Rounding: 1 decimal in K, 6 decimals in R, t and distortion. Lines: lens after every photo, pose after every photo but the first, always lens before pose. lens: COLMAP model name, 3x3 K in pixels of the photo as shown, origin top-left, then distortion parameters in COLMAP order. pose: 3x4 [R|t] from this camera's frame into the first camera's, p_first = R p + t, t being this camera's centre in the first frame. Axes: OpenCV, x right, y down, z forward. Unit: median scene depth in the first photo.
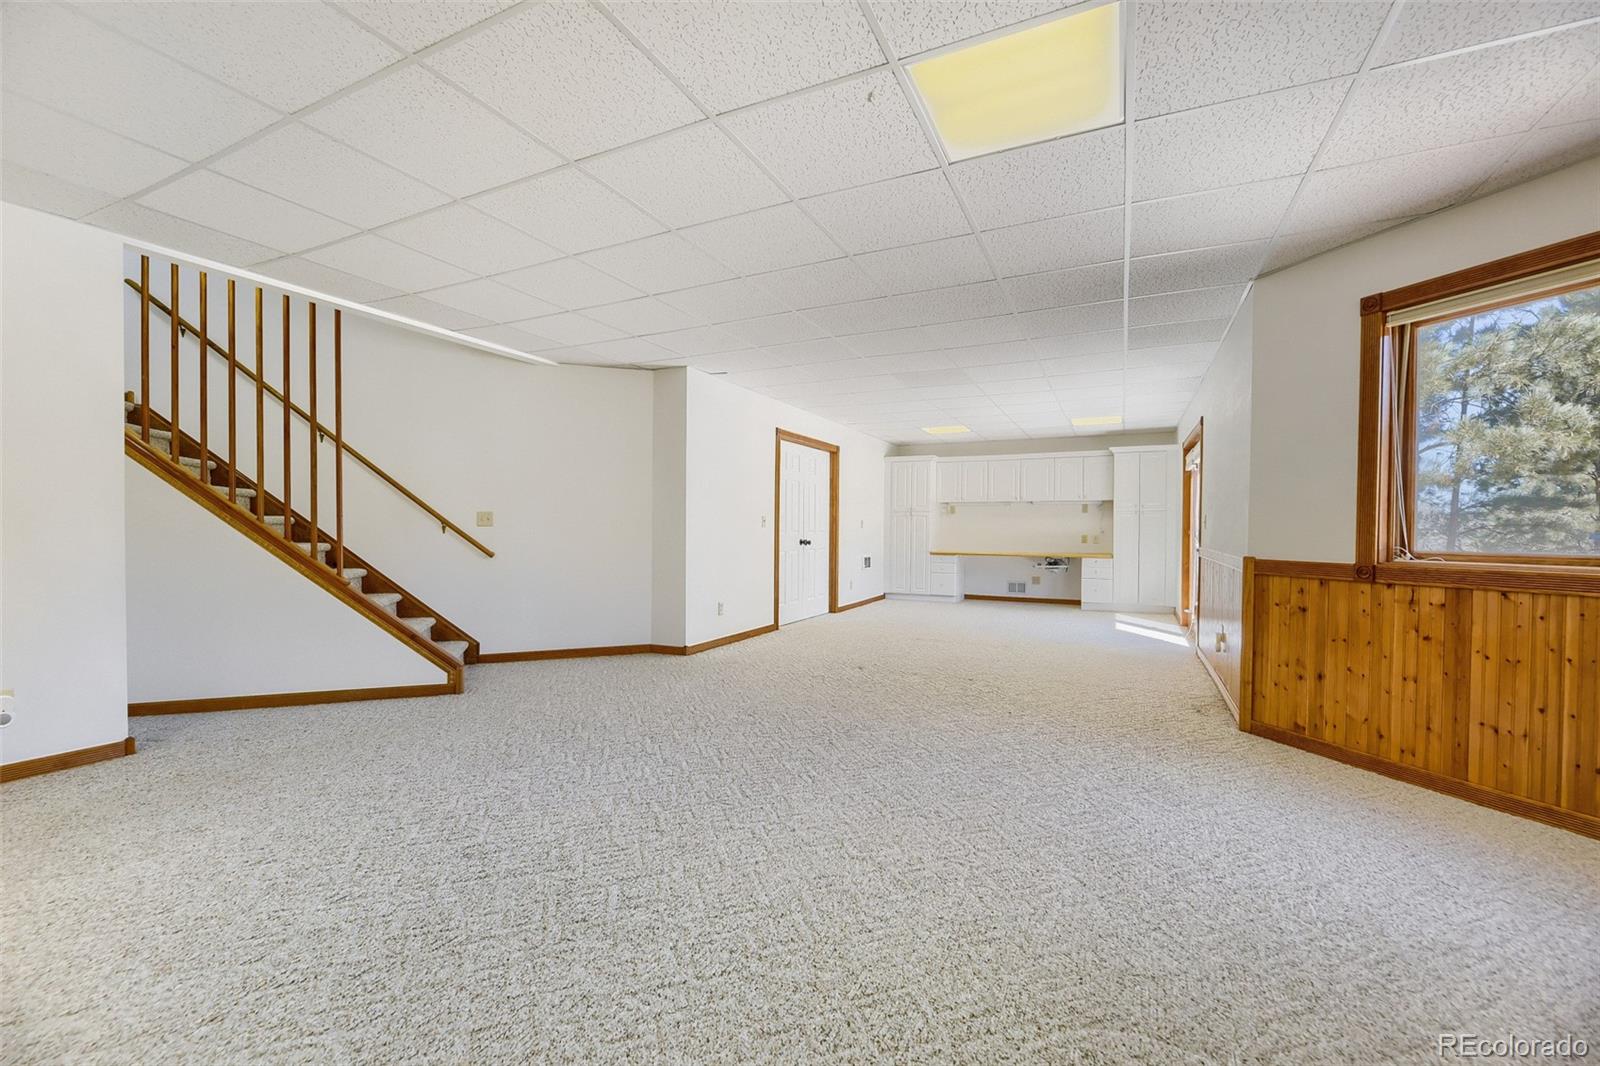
lens RADIAL K [[672.2, 0, 802.7], [0, 672.2, 536.1], [0, 0, 1]] dist [-0.006763, -0.000925]
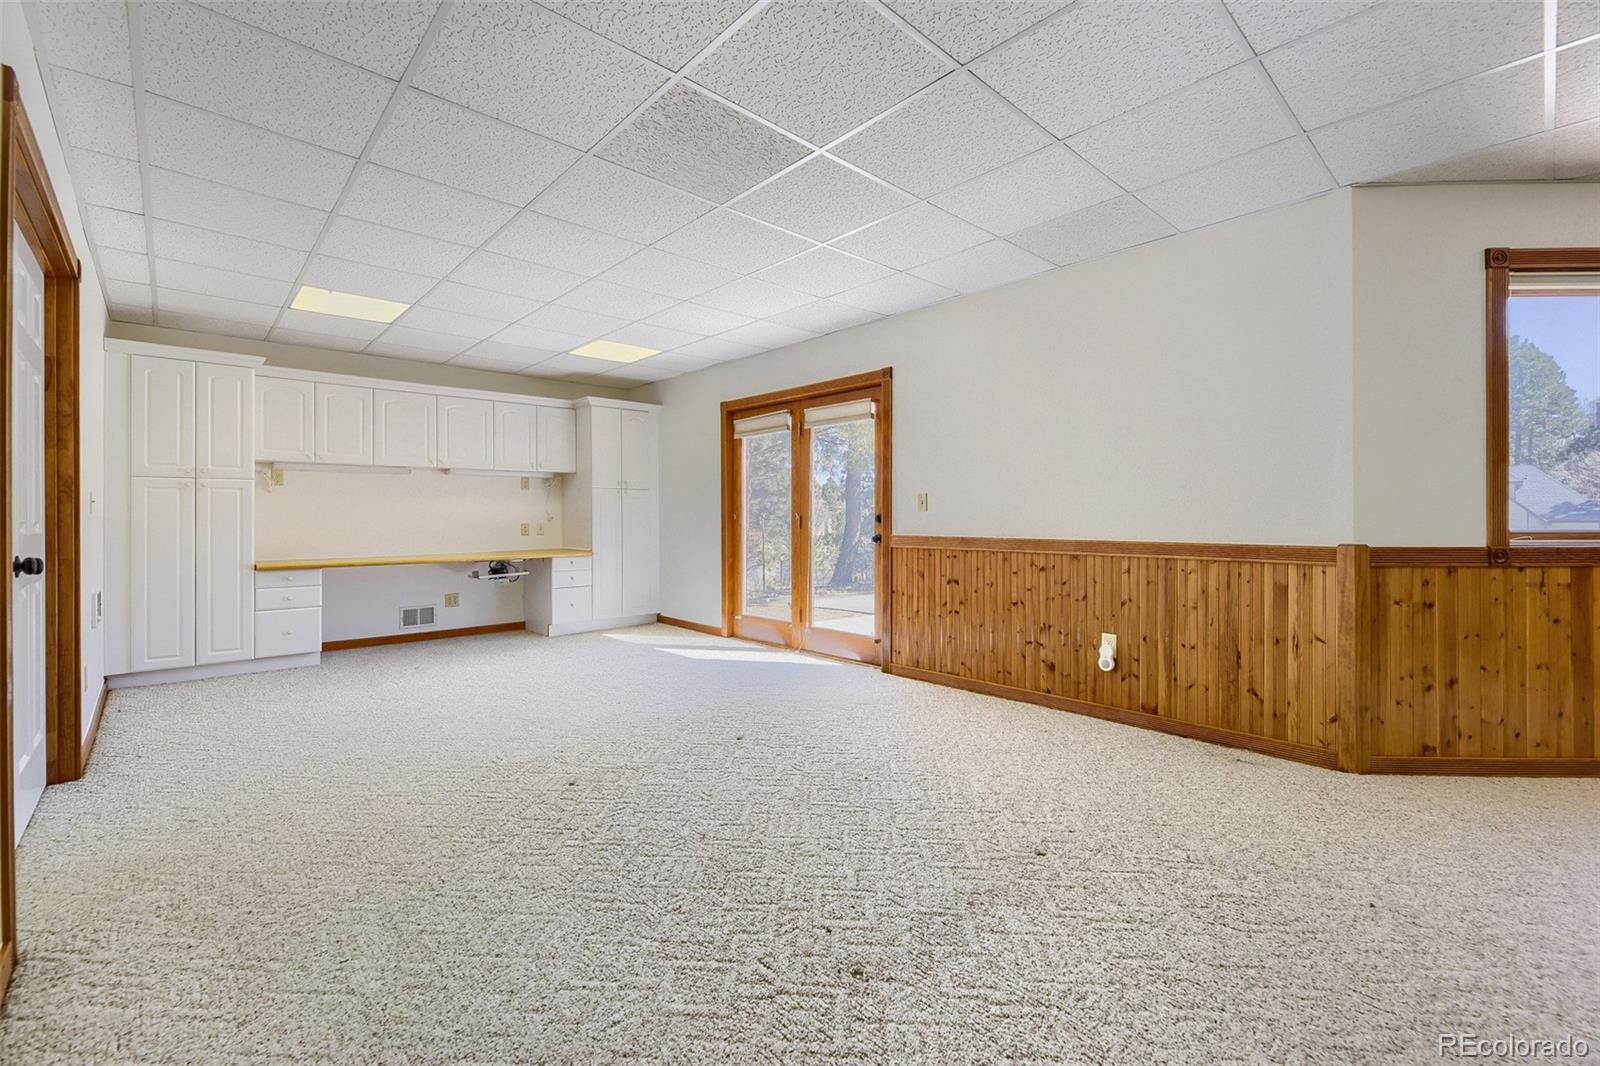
lens RADIAL K [[672.2, 0, 799.1], [0, 672.2, 516.9], [0, 0, 1]] dist [-0.006763, -0.000925]
pose [[0.359223, -0.004390, 0.933241, -0.294583], [0.015168, 0.999884, -0.001135, -0.010109], [-0.933129, 0.014563, 0.359248, 1.401880]]
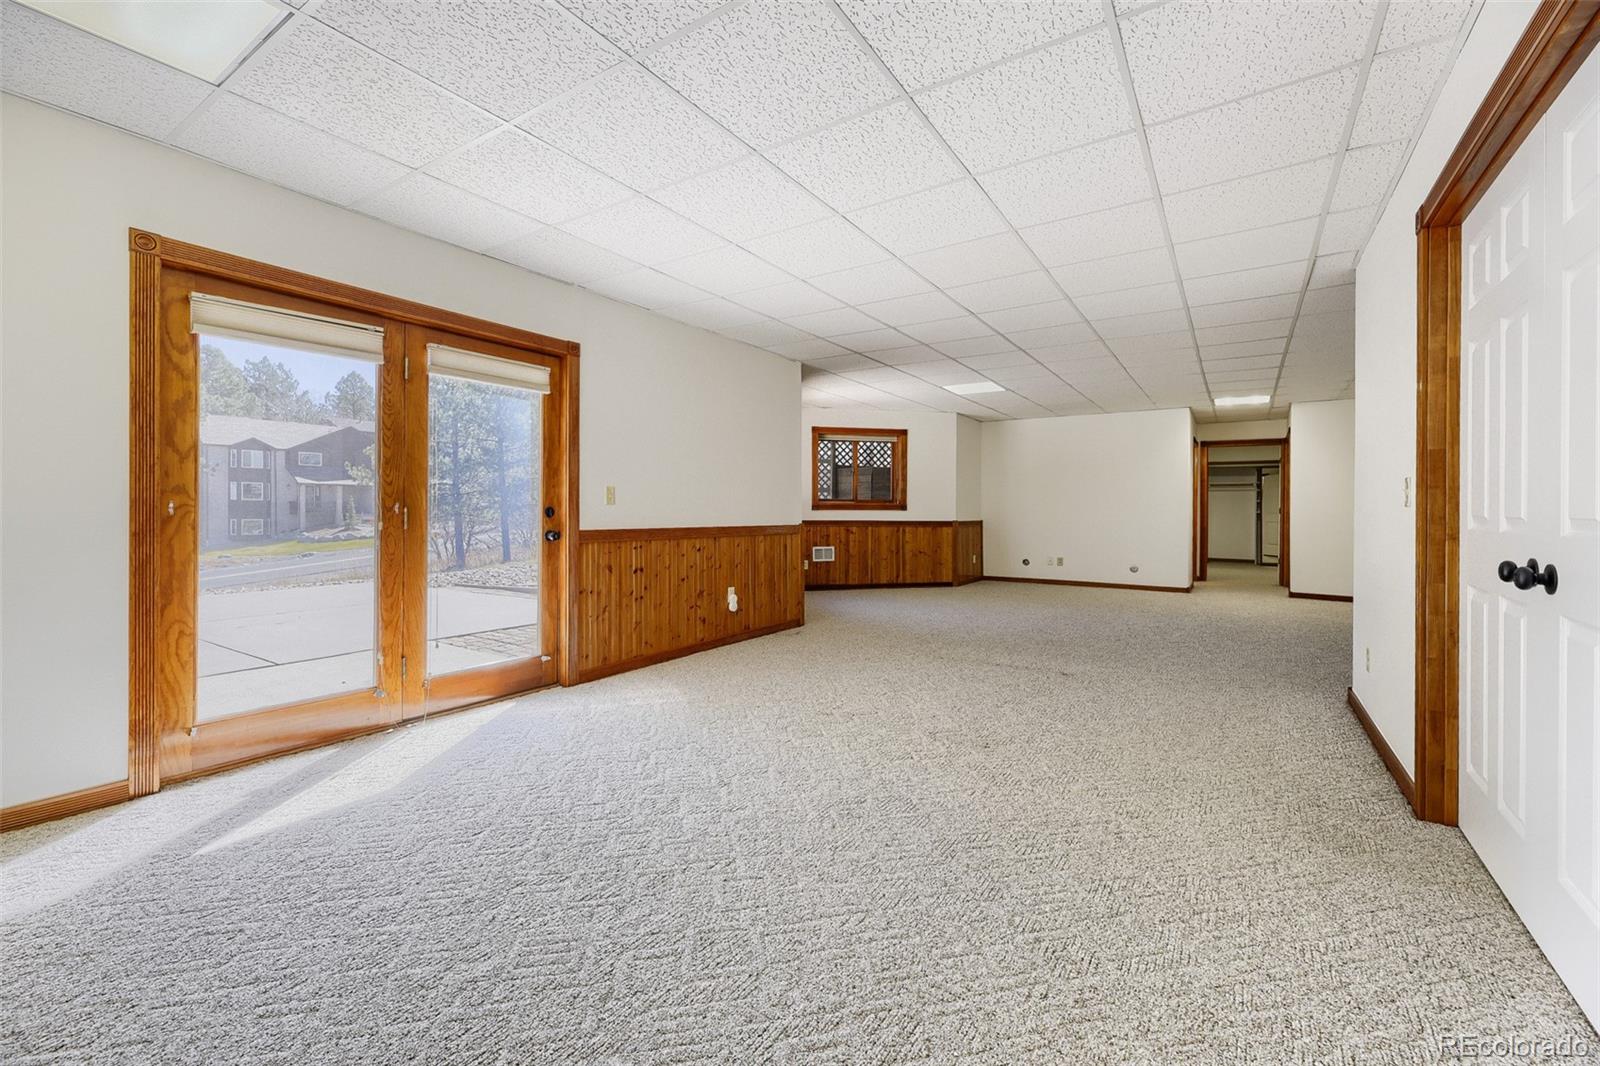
lens RADIAL K [[662.6, 0, 805.5], [0, 662.6, 516.5], [0, 0, 1]] dist [-0.001181, -0.000040]
pose [[-0.992332, -0.004459, 0.123519, 0.554509], [-0.002038, 0.999804, 0.019717, -0.022682], [-0.123583, 0.019314, -0.992146, 3.004942]]
